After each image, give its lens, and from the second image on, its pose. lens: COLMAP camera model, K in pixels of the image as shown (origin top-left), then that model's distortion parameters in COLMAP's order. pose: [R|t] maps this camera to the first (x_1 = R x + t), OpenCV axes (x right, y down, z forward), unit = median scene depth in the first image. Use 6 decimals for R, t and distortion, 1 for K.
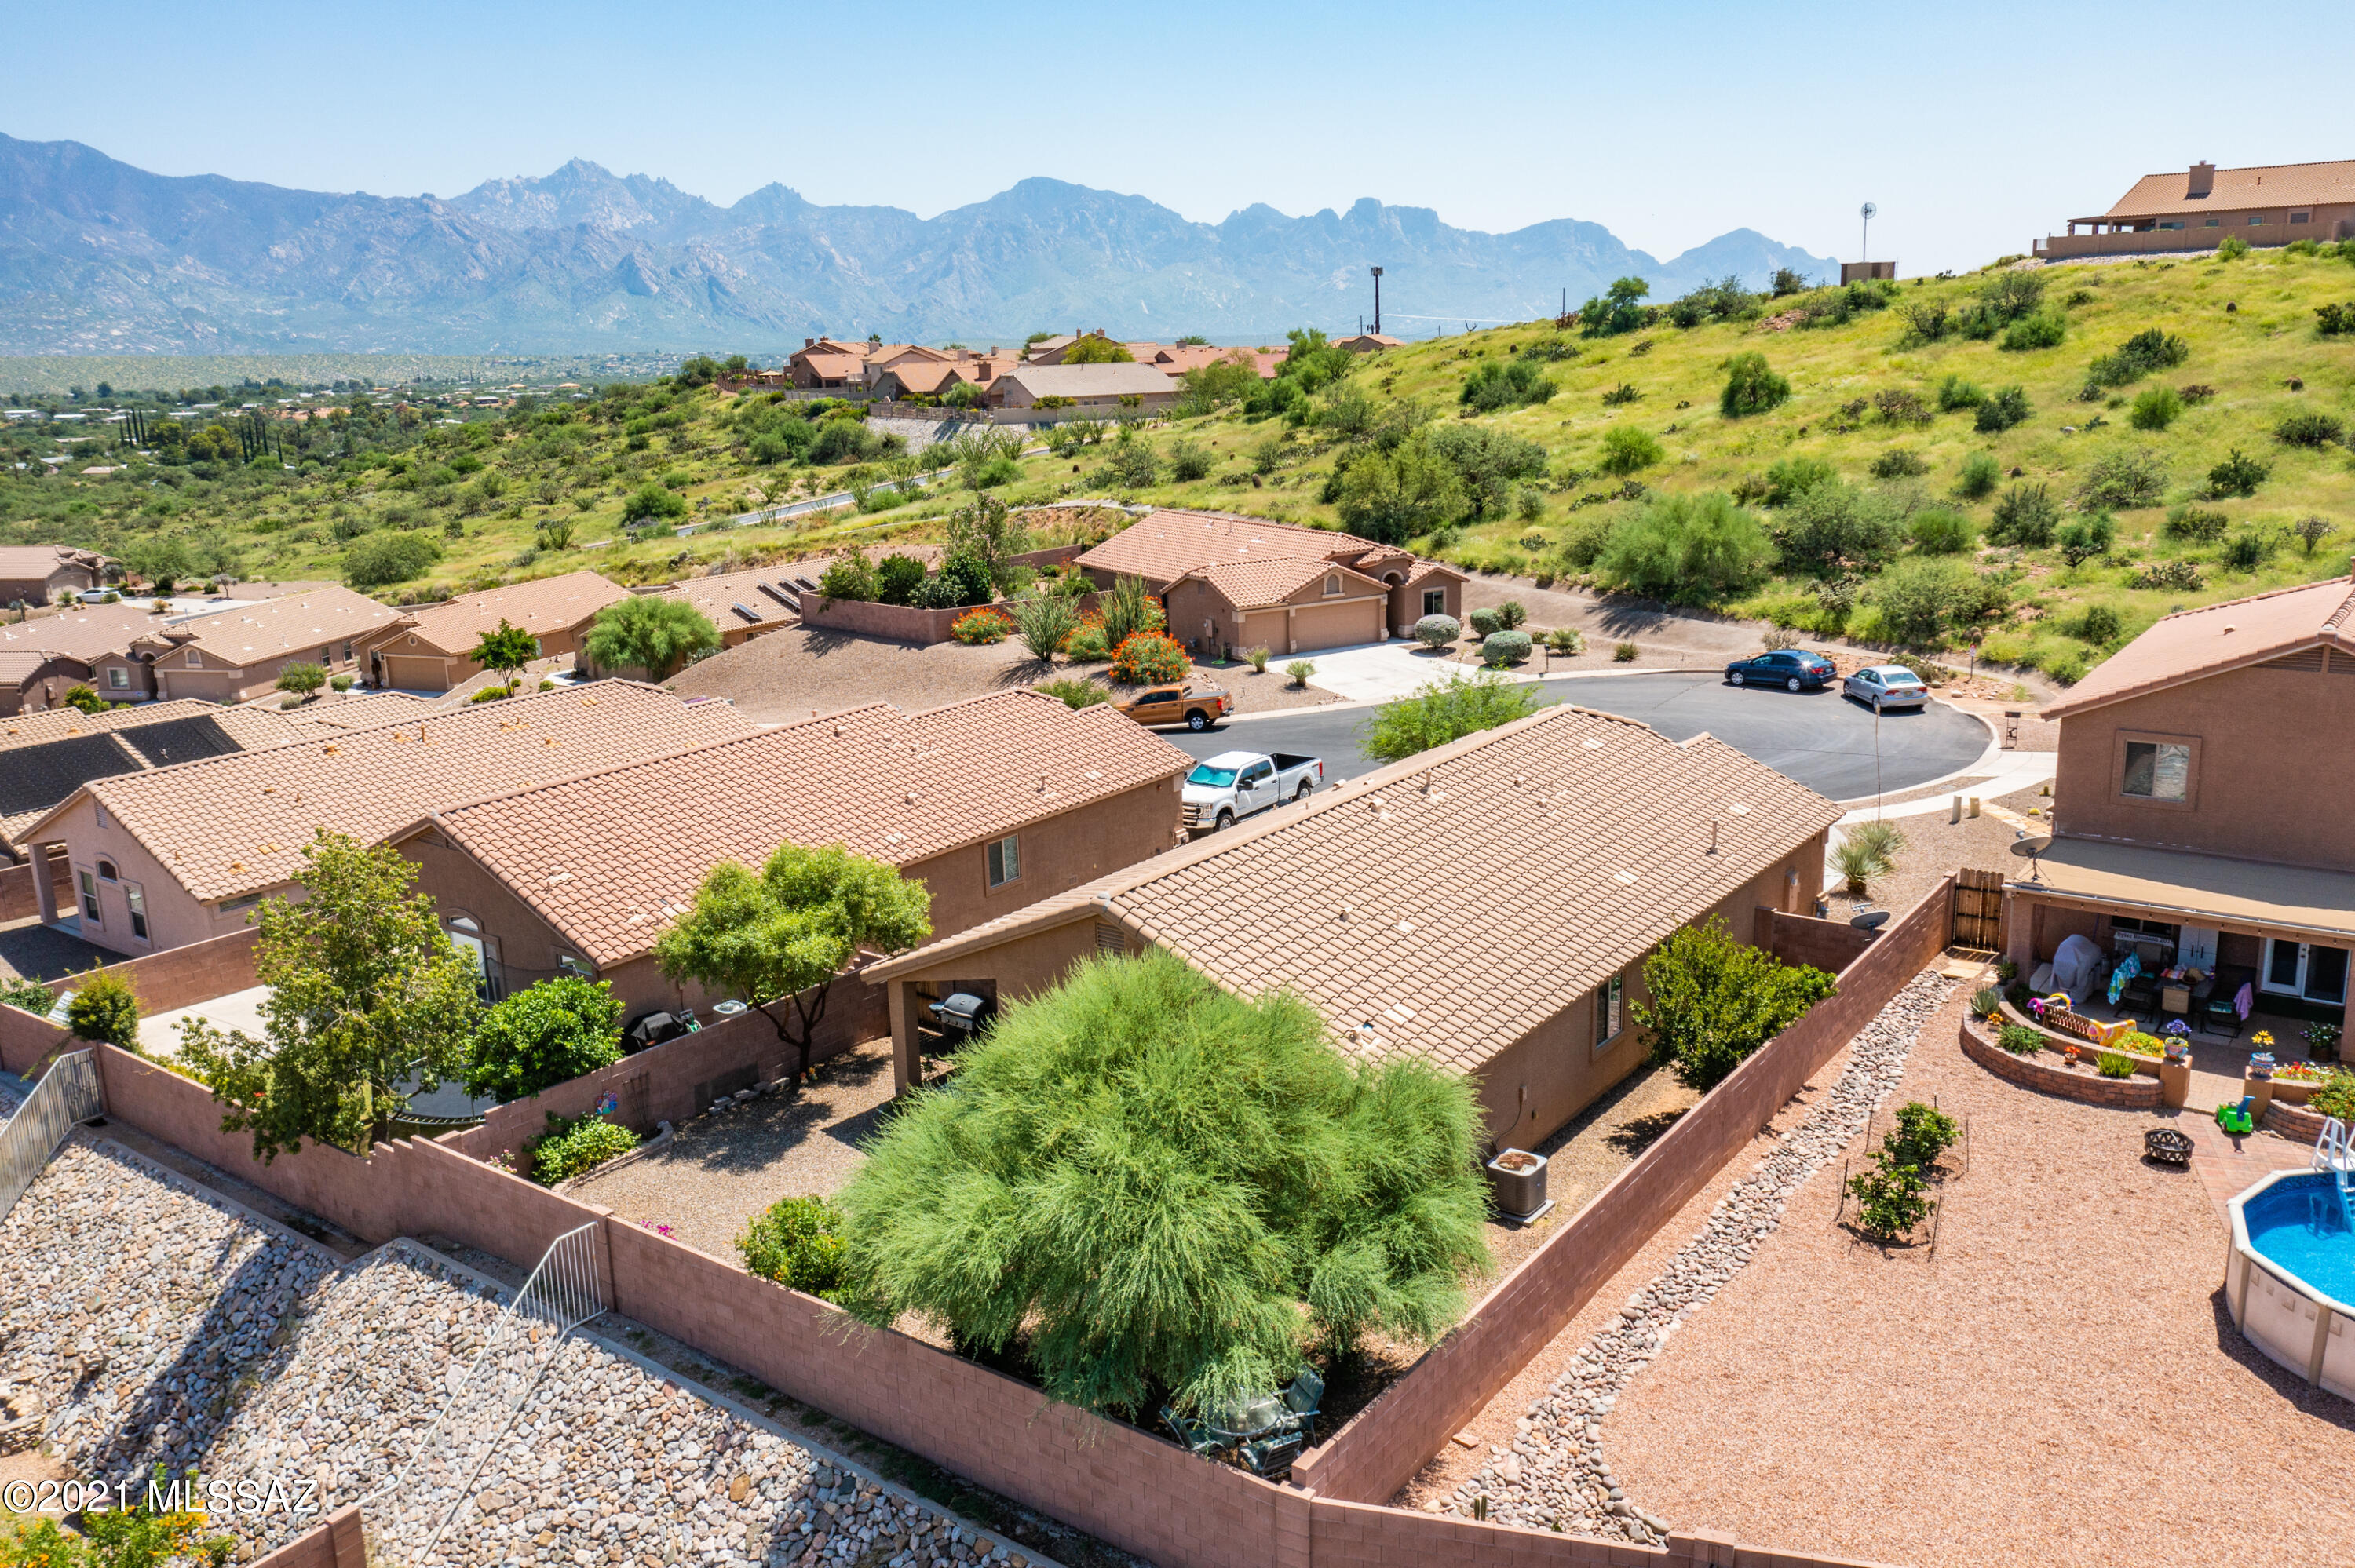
lens RADIAL K [[1848.1, 0, 1177.5], [0, 1848.1, 784.0], [0, 0, 1]] dist [-0.003824, 0.006320]
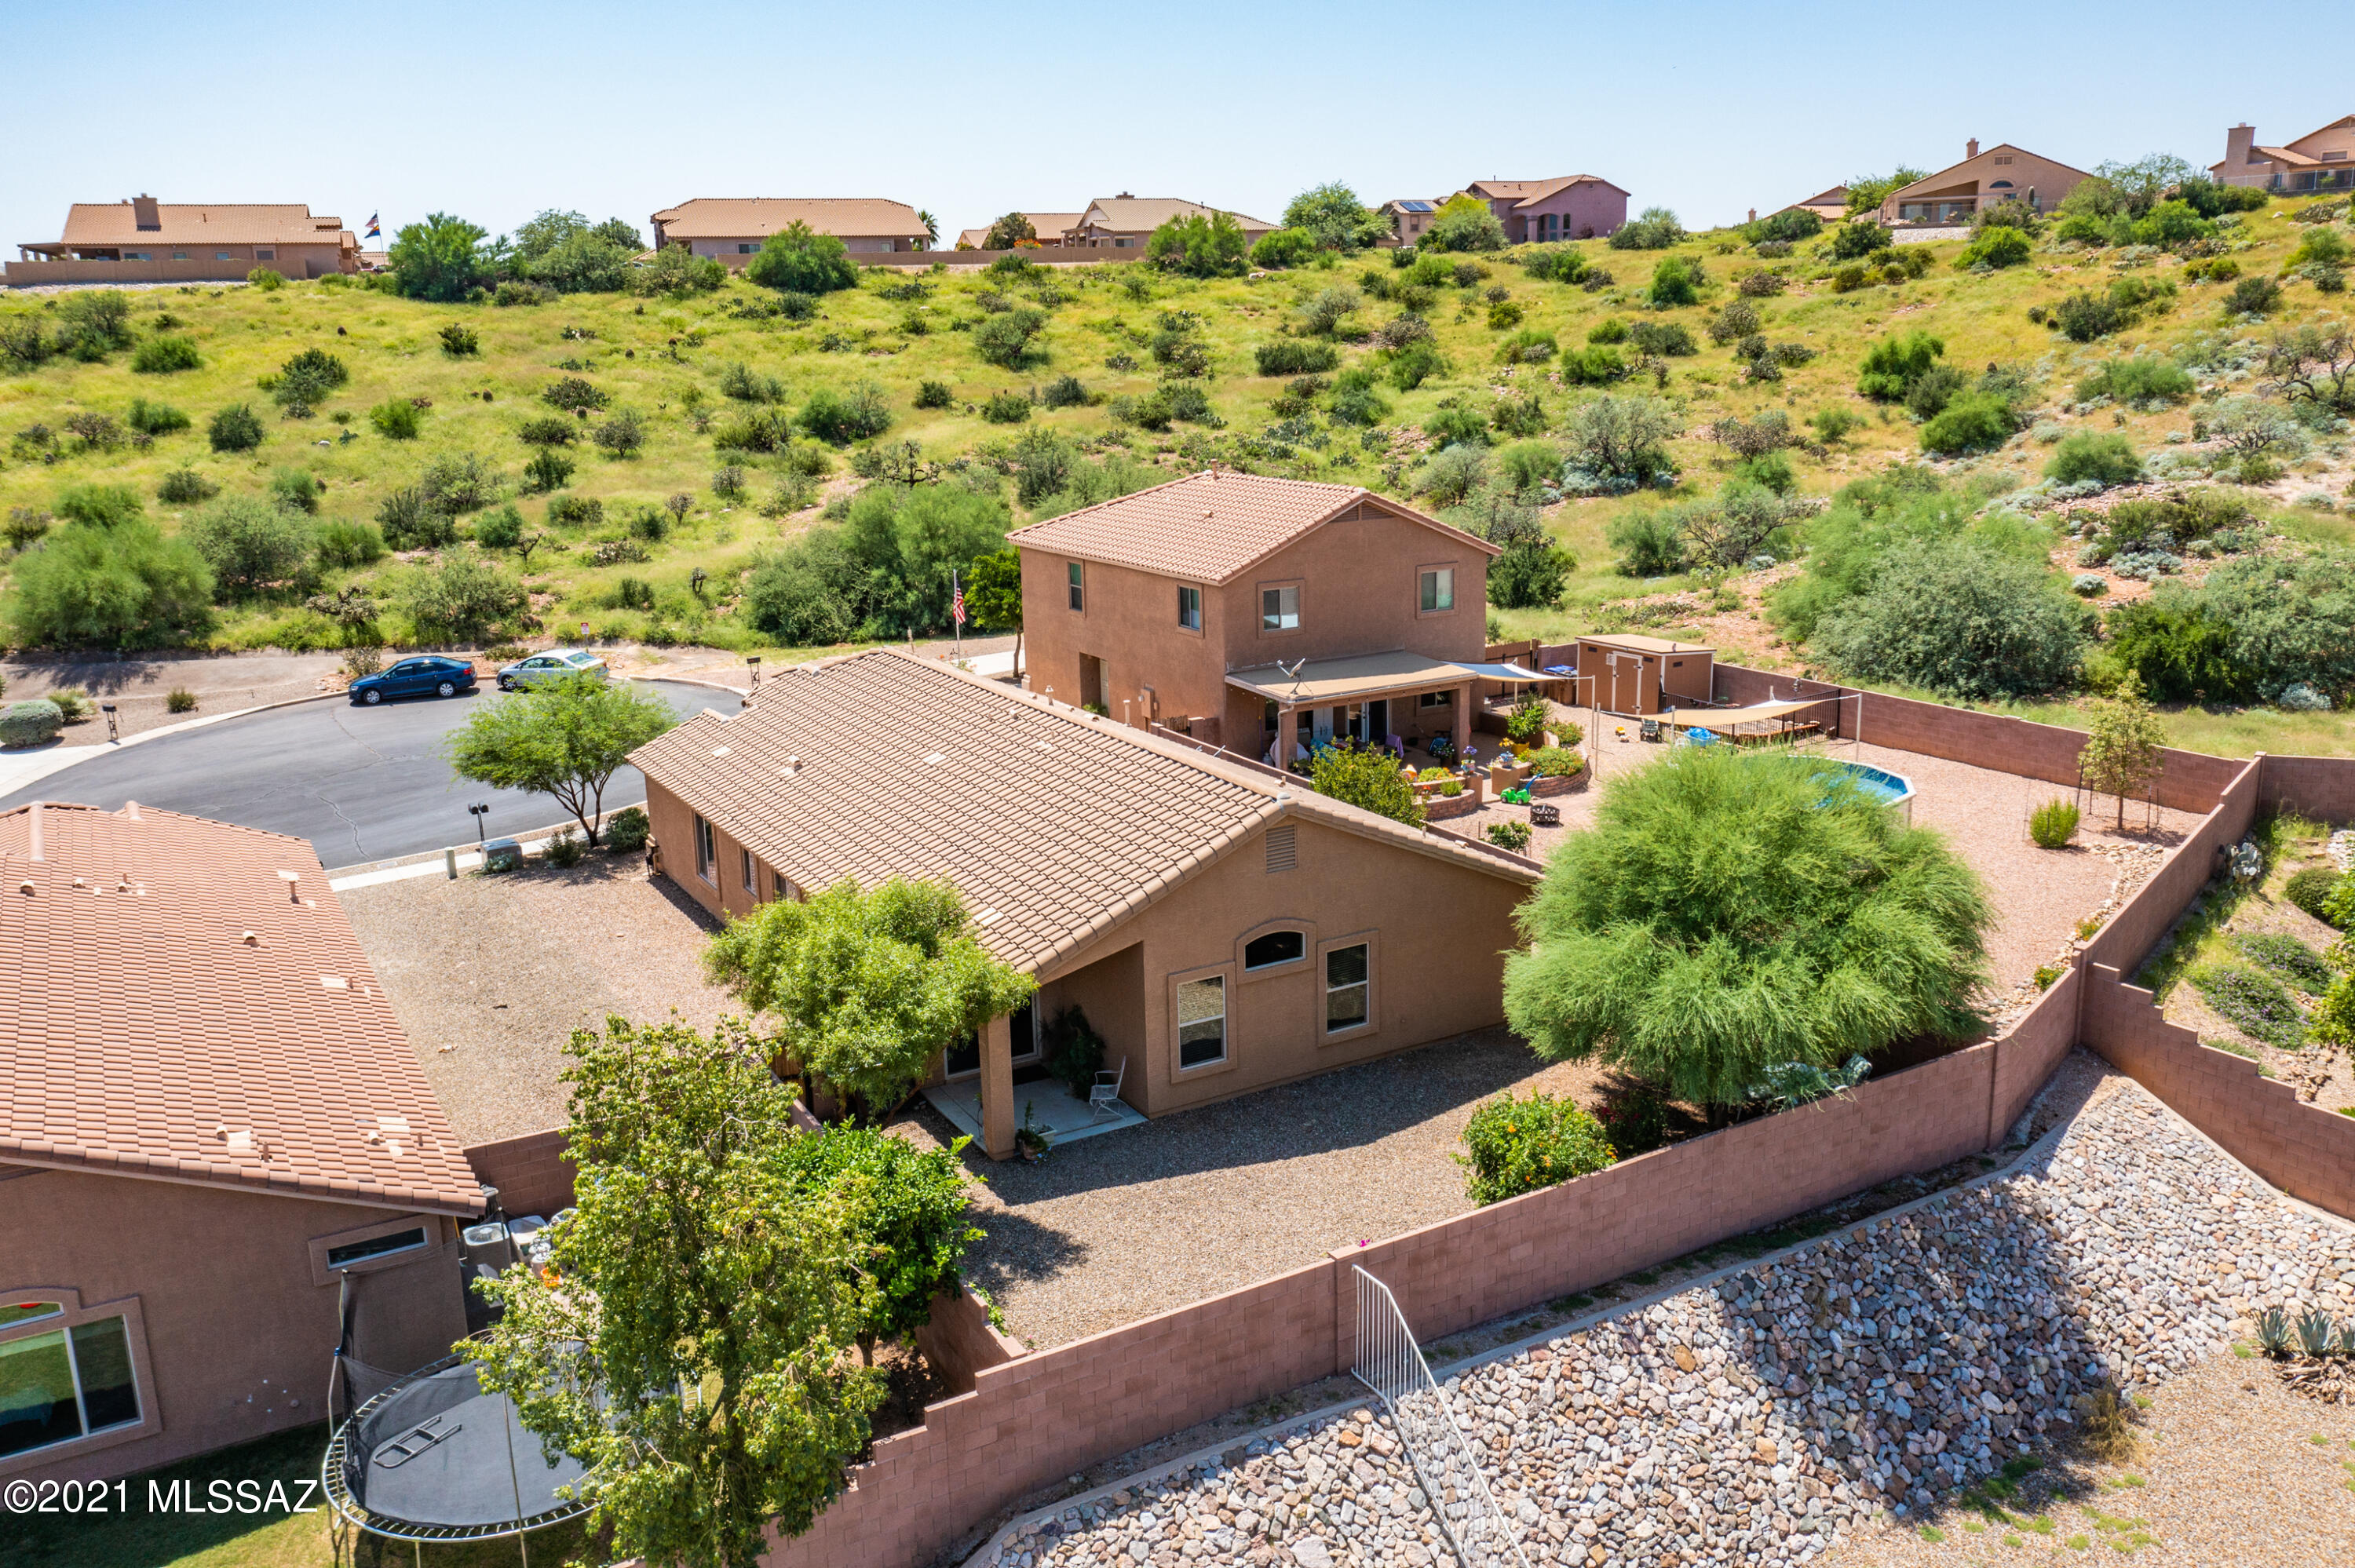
lens RADIAL K [[1848.1, 0, 1177.5], [0, 1848.1, 784.0], [0, 0, 1]] dist [-0.003824, 0.006320]
pose [[0.389535, -0.200454, 0.898933, -0.917846], [0.230111, 0.966256, 0.115752, -0.070532], [-0.891802, 0.161765, 0.422518, 0.613291]]
